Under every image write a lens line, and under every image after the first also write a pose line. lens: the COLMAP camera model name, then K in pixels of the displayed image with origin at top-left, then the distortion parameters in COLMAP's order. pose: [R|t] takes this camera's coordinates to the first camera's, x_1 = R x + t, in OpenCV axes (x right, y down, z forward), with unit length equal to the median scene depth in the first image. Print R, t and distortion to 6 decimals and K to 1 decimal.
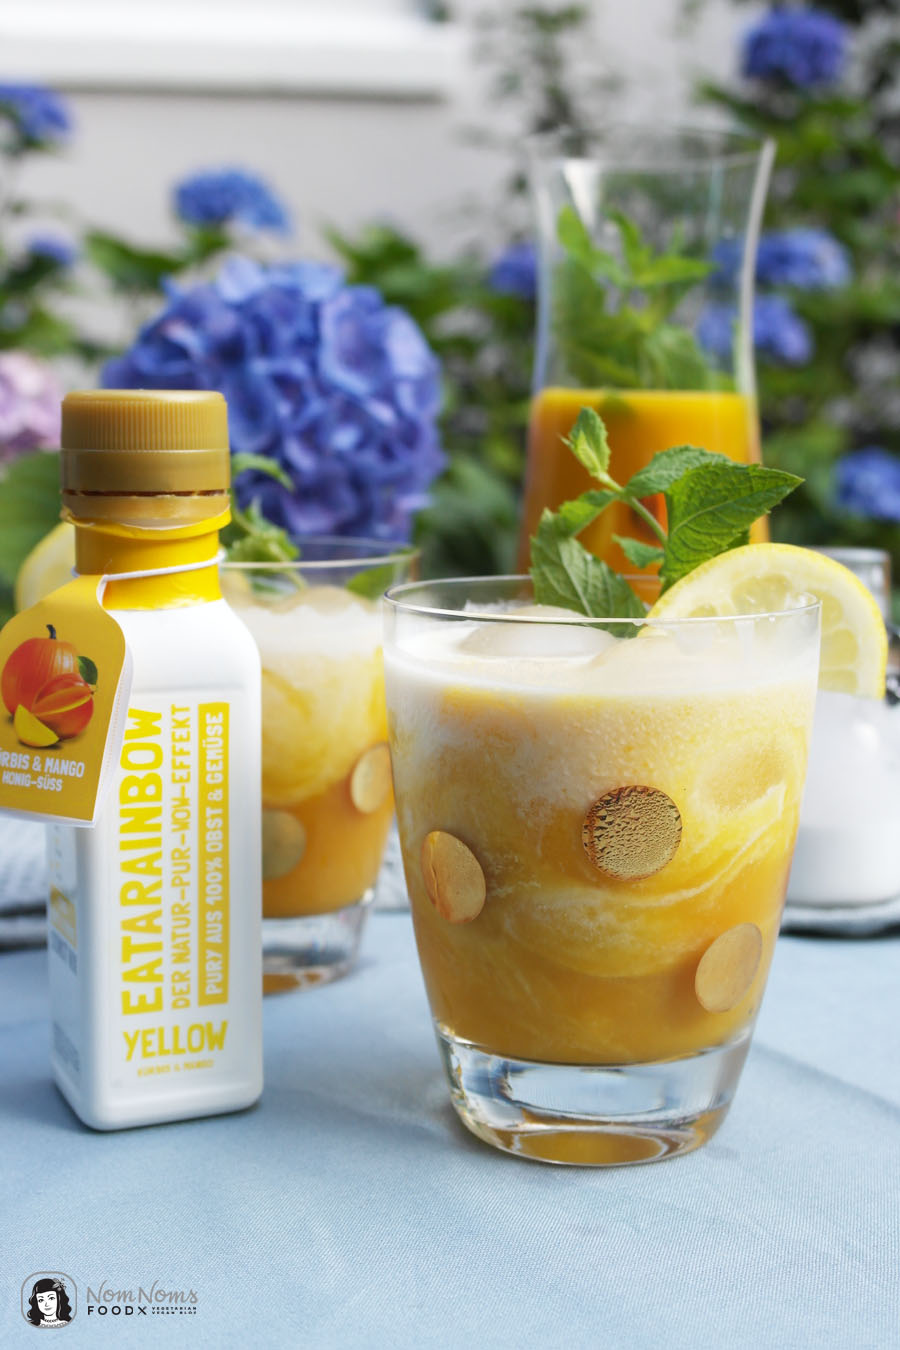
lens RADIAL K [[1799.7, 0, 450.0], [0, 1799.7, 675.0], [0, 0, 1]] dist [0.030542, -0.010397]
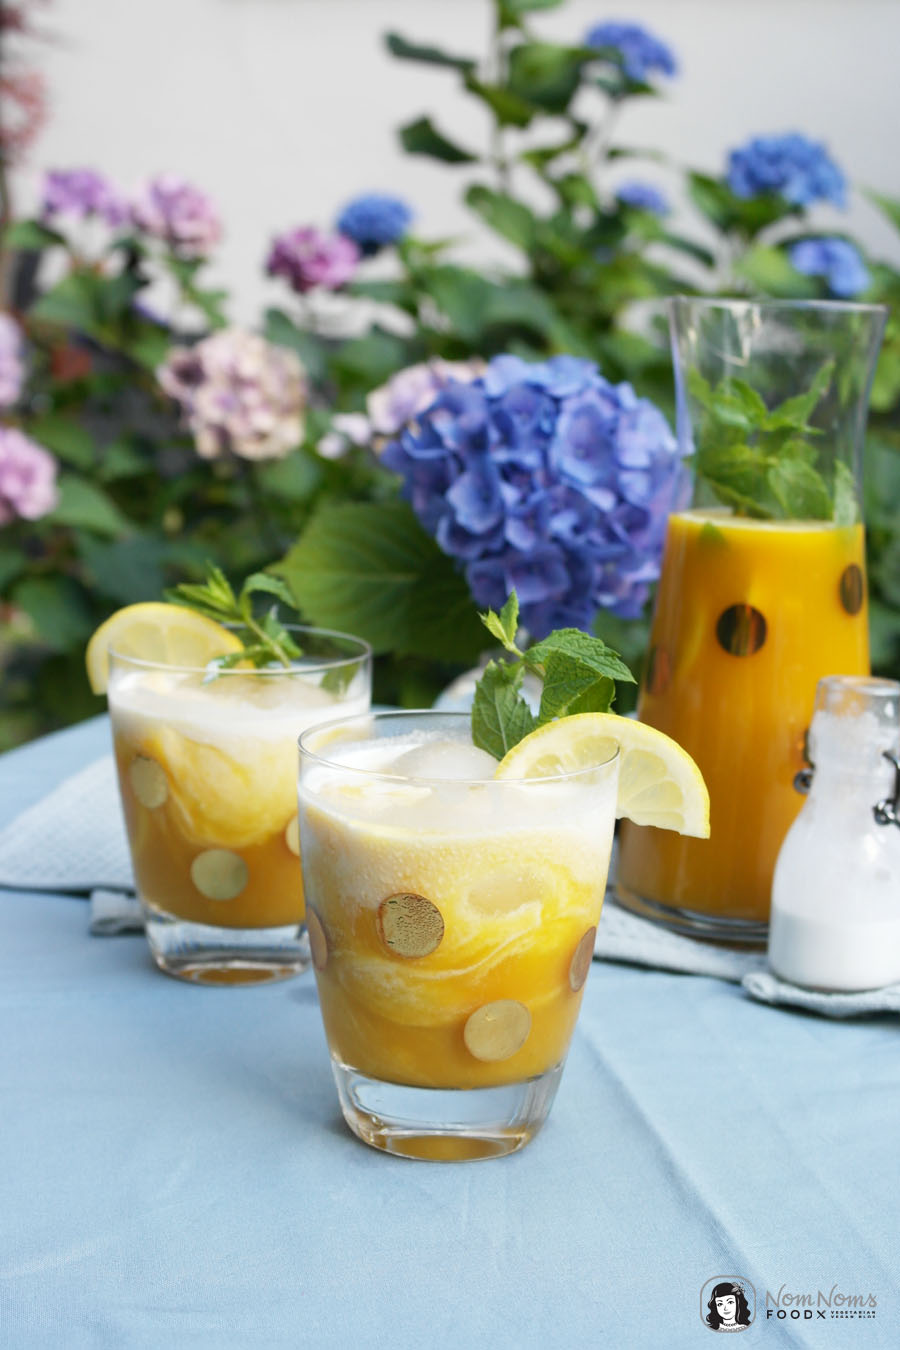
lens RADIAL K [[1979.7, 0, 479.4], [0, 1979.7, 673.9], [0, 0, 1]] dist [0.003783, -0.004539]
pose [[0.941240, 0.088598, -0.325911, 0.594776], [-0.077683, 0.995899, 0.046381, -0.171010], [0.328683, -0.018338, 0.944262, -0.406655]]
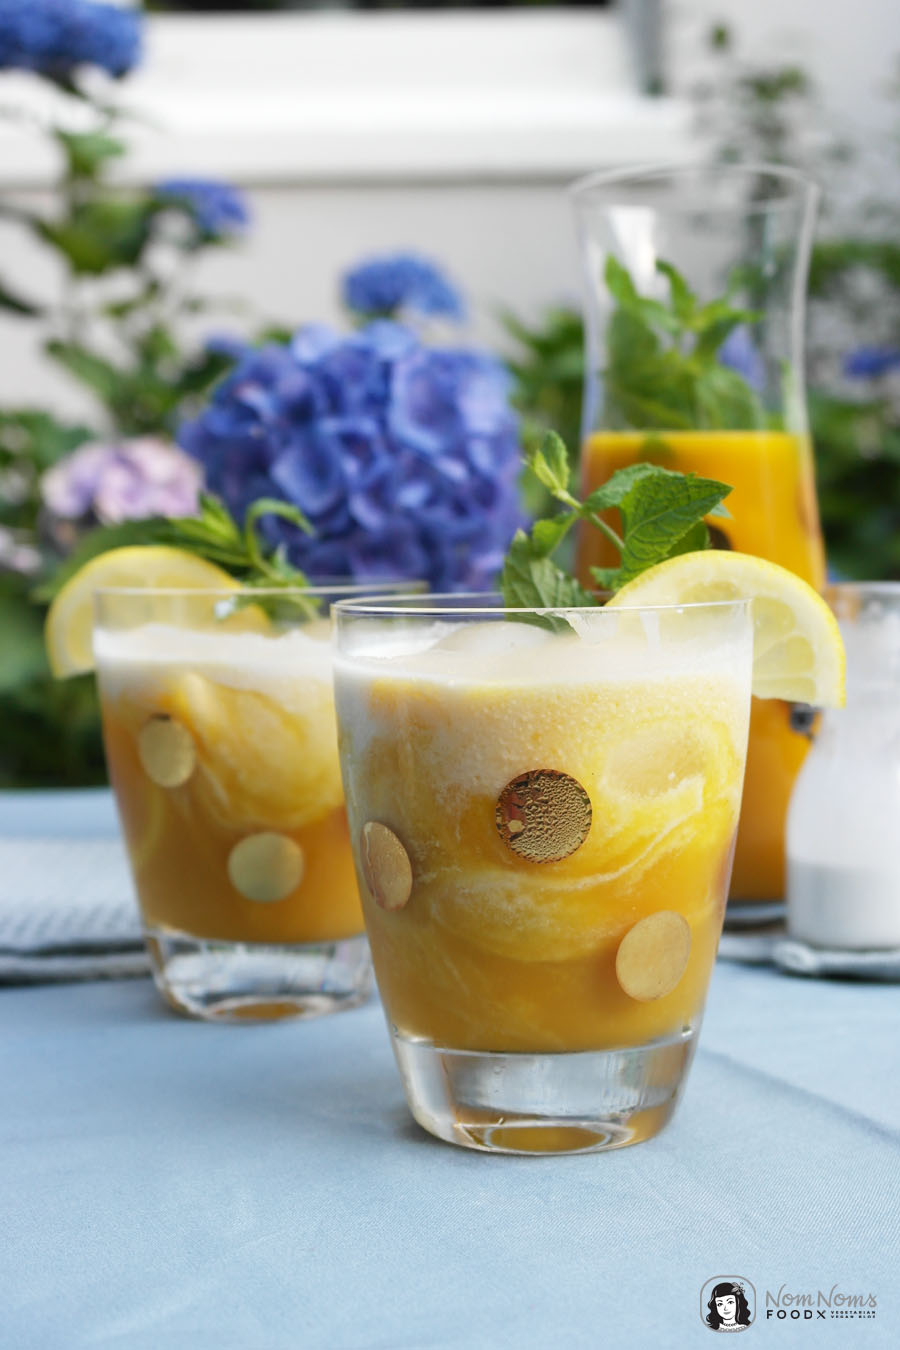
lens RADIAL K [[1999.2, 0, 450.0], [0, 1999.2, 675.0], [0, 0, 1]] dist [0.015179, -0.076146]
pose [[0.992841, -0.009929, -0.119033, 0.173372], [0.001803, 0.997671, -0.068182, 0.079081], [0.119432, 0.067479, 0.990547, -0.146141]]
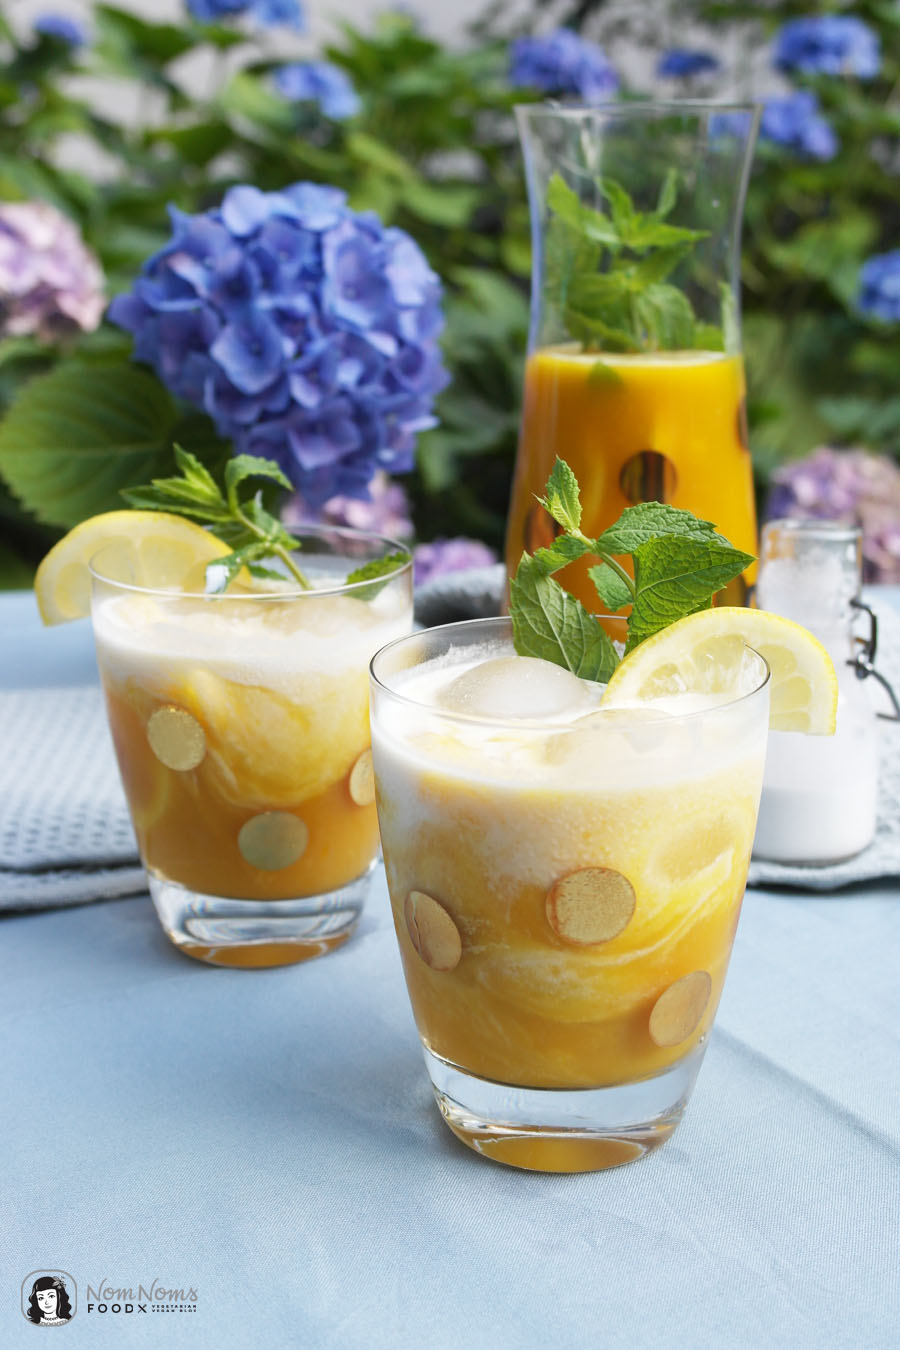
lens RADIAL K [[1799.7, 0, 450.0], [0, 1799.7, 675.0], [0, 0, 1]] dist [0.030542, -0.010397]
pose [[0.999838, -0.005263, -0.017200, 0.031574], [0.007564, 0.990597, 0.136605, -0.192557], [0.016319, -0.136713, 0.990476, -0.079329]]
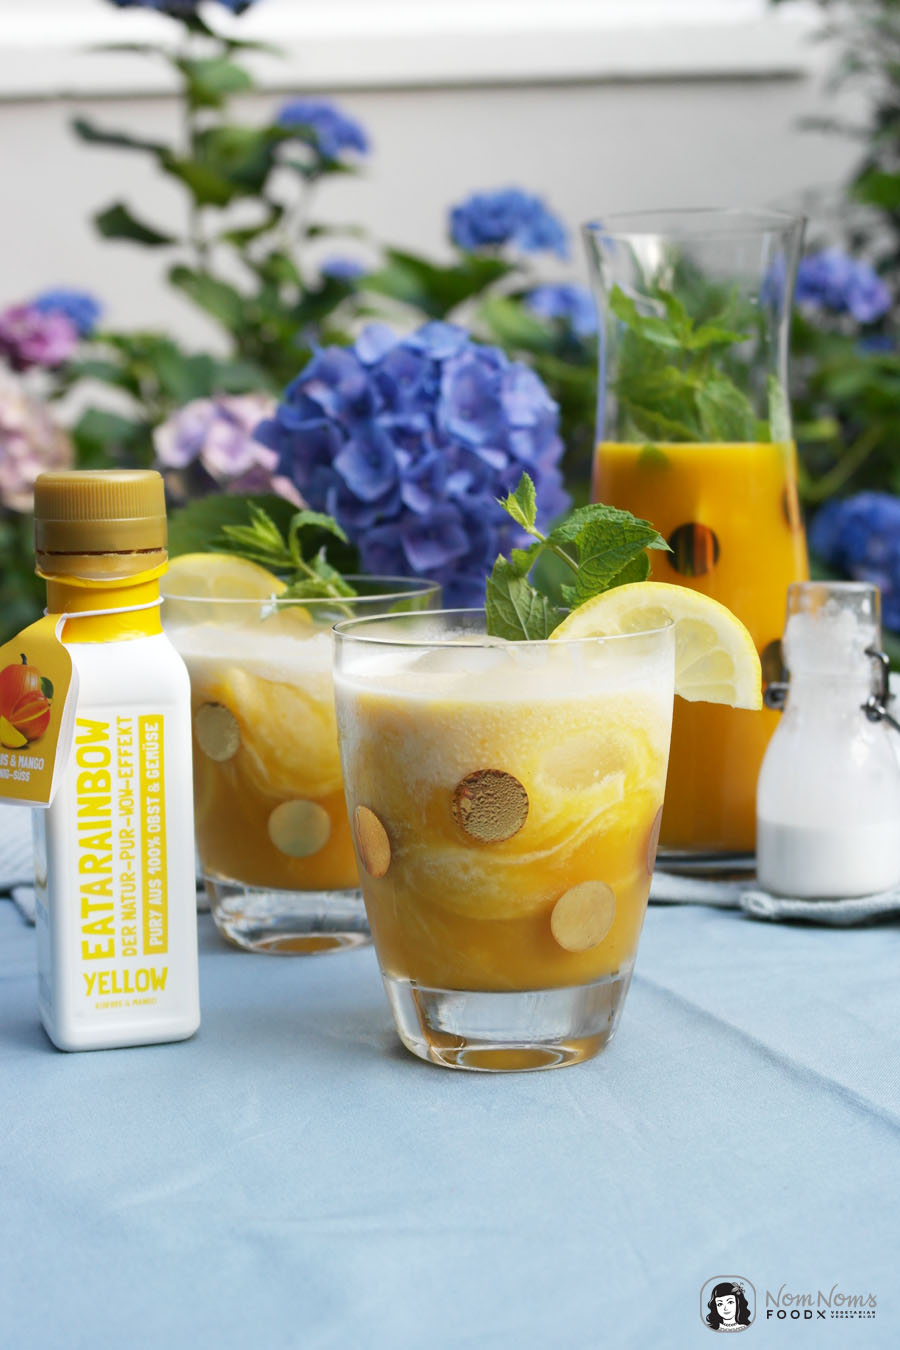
lens RADIAL K [[1999.2, 0, 450.0], [0, 1999.2, 675.0], [0, 0, 1]] dist [0.015179, -0.076146]
pose [[0.982198, 0.000262, -0.187846, 0.321634], [-0.003727, 0.999829, -0.018094, 0.017599], [0.187809, 0.018472, 0.982032, -0.402718]]
